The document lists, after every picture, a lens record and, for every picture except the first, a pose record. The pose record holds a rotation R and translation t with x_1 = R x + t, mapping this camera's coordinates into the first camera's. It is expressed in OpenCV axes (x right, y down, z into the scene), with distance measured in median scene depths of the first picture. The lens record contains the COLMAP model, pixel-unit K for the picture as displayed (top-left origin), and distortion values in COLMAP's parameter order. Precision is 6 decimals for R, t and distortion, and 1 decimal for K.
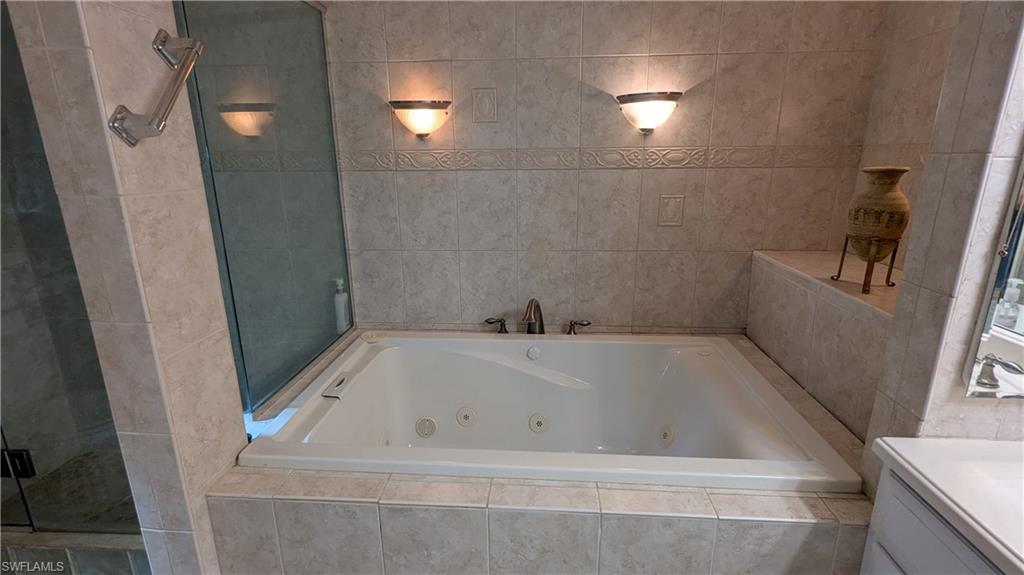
lens RADIAL K [[479.6, 0, 513.3], [0, 479.6, 287.6], [0, 0, 1]] dist [-0.007634, 0.002064]
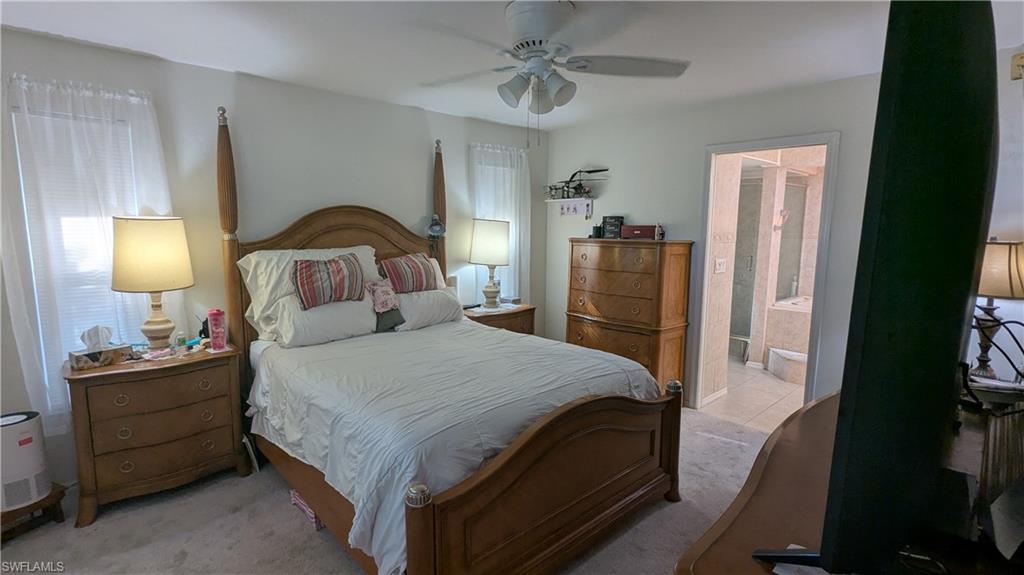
lens RADIAL K [[479.6, 0, 512.3], [0, 479.6, 291.1], [0, 0, 1]] dist [-0.007634, 0.002064]
pose [[0.715835, 0.104473, -0.690409, 0.386538], [-0.198690, 0.978347, -0.057963, 0.556854], [0.669404, 0.178670, 0.721093, -2.090571]]
